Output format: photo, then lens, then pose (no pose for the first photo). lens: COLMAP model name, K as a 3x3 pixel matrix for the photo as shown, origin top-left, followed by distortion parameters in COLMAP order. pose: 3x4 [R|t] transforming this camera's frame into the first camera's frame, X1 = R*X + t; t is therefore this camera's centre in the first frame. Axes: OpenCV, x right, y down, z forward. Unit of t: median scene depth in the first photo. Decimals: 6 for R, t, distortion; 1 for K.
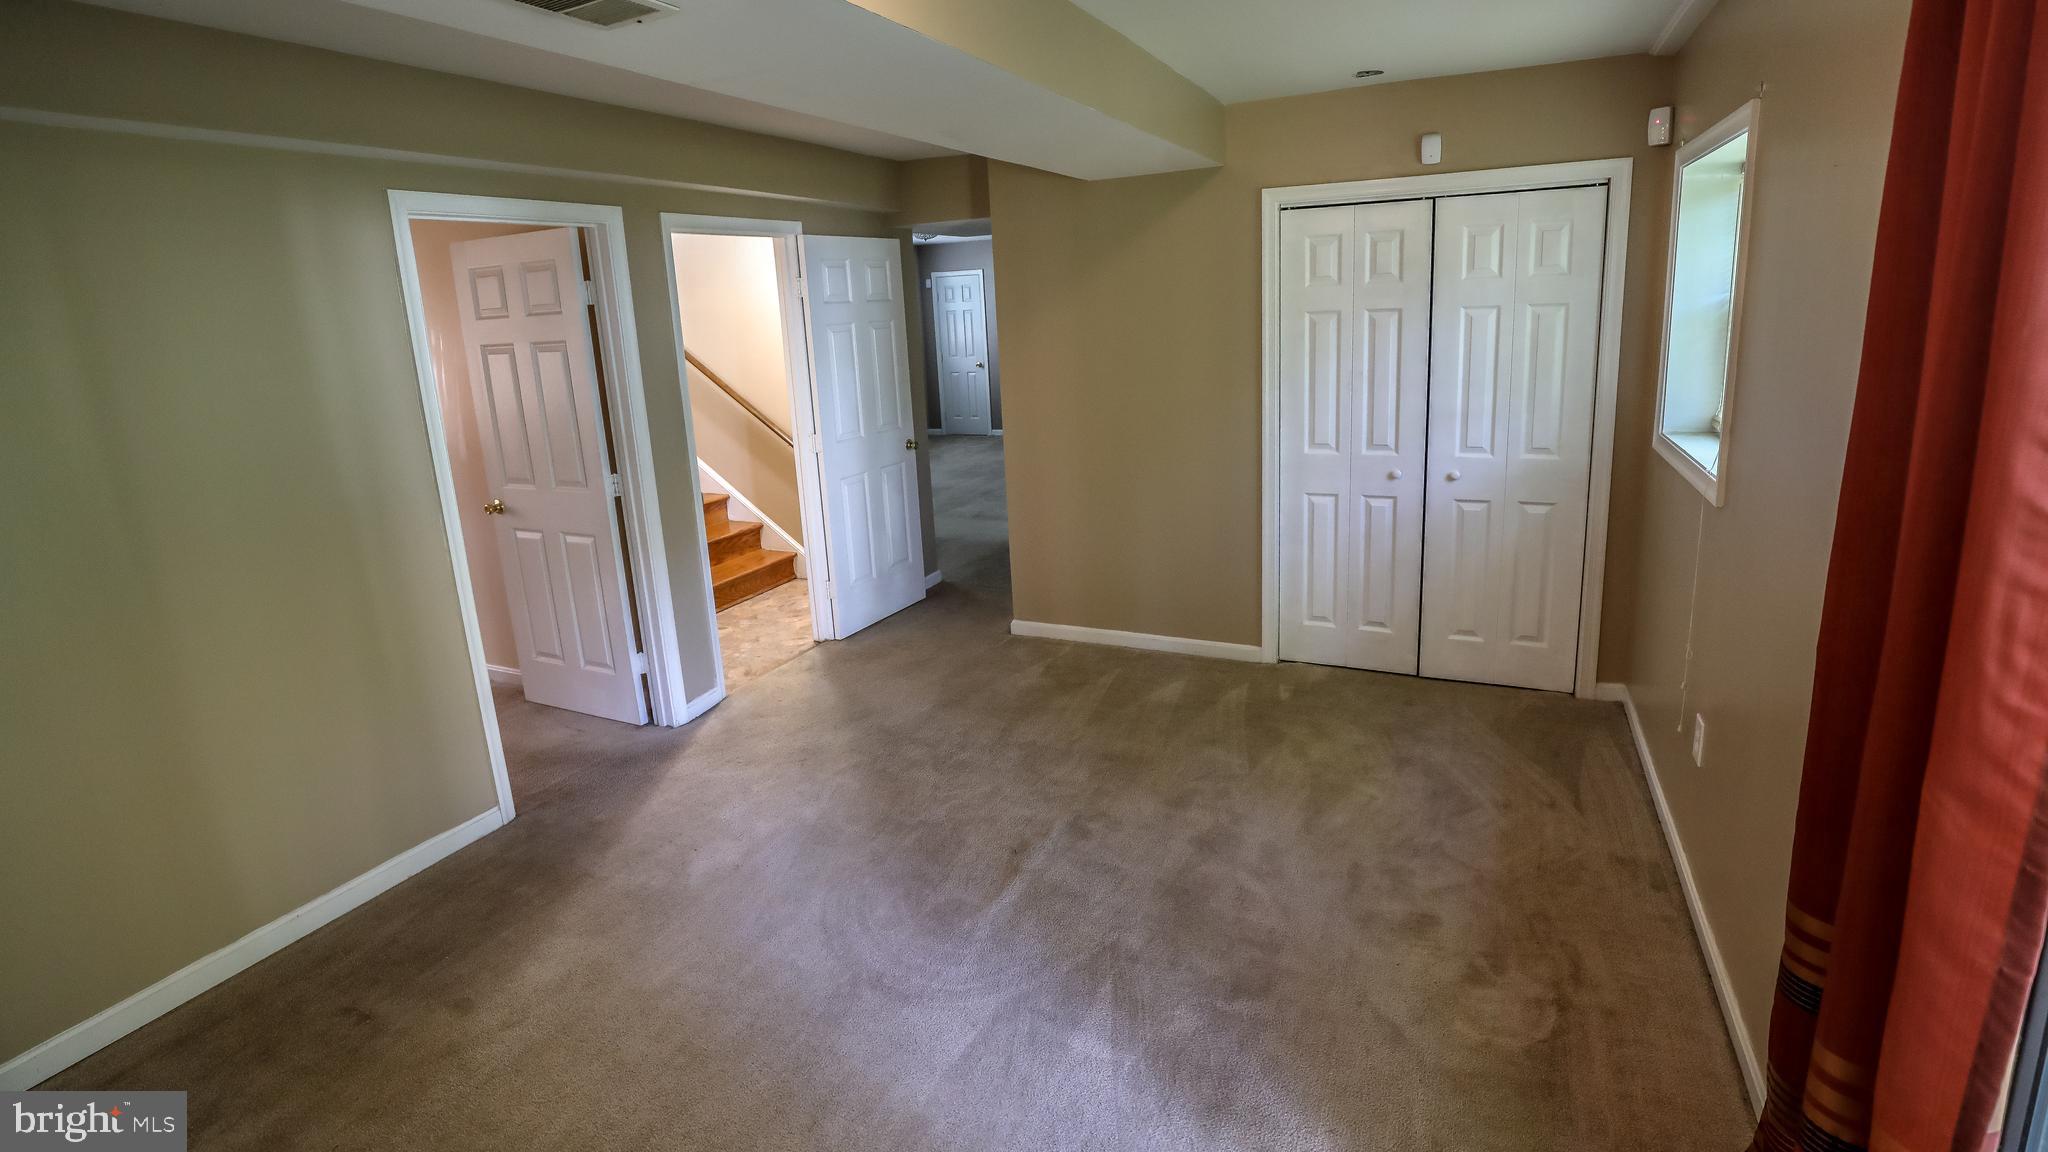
lens RADIAL K [[947.5, 0, 1023.5], [0, 947.5, 498.7], [0, 0, 1]] dist [-0.038665, 0.000069]
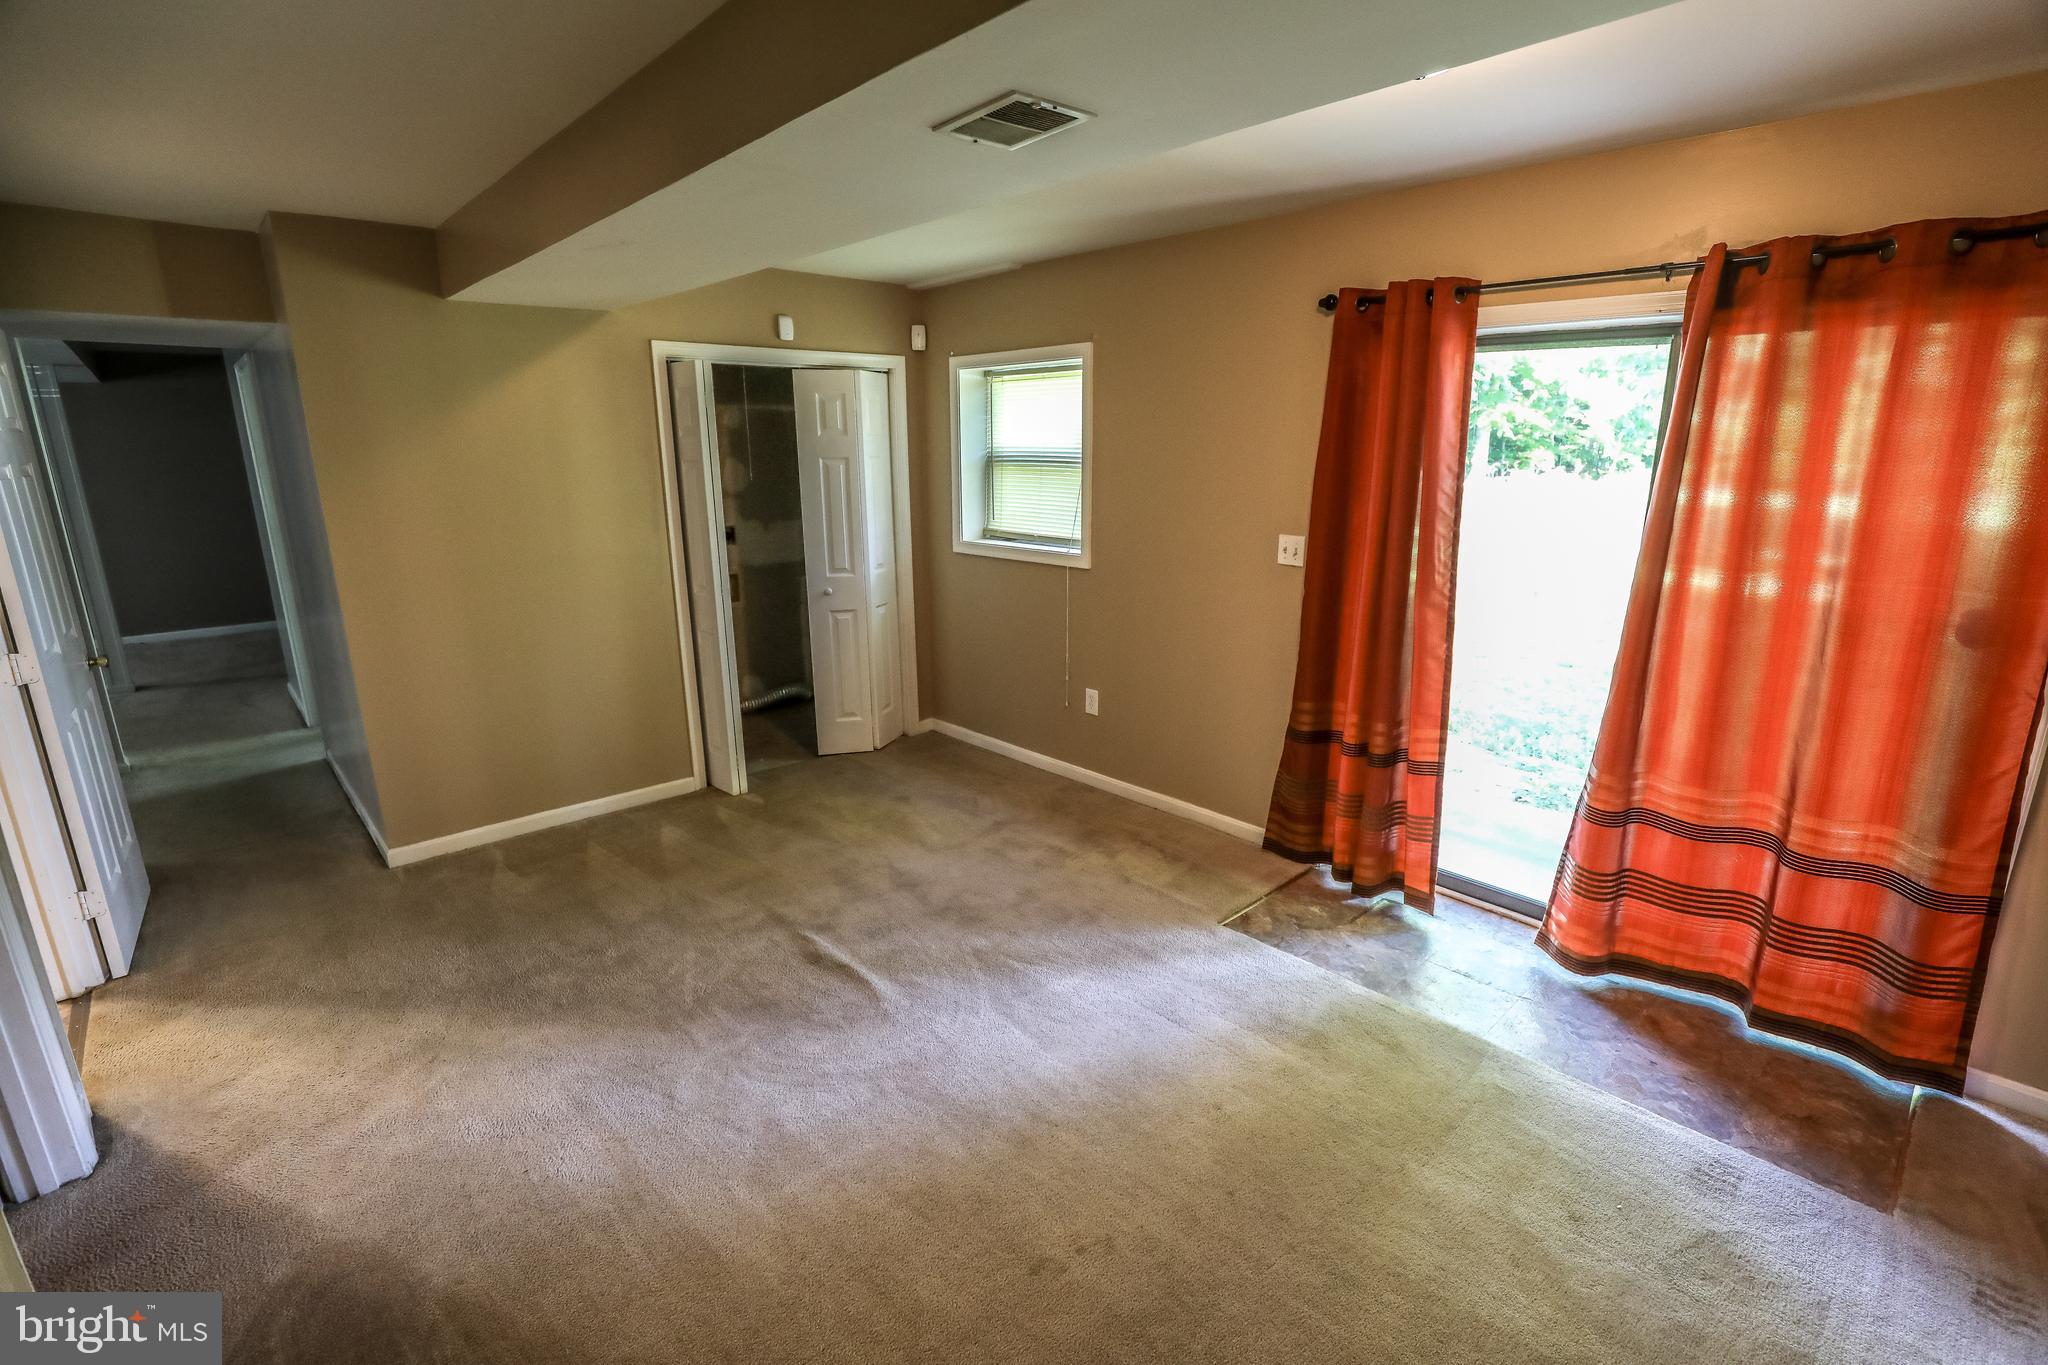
lens RADIAL K [[936.8, 0, 1041.1], [0, 936.8, 687.9], [0, 0, 1]] dist [-0.036485, 0.006902]
pose [[0.370168, -0.188862, 0.909564, -0.684376], [0.175218, 0.975736, 0.131293, -0.013290], [-0.912291, 0.110772, 0.394278, 0.275919]]
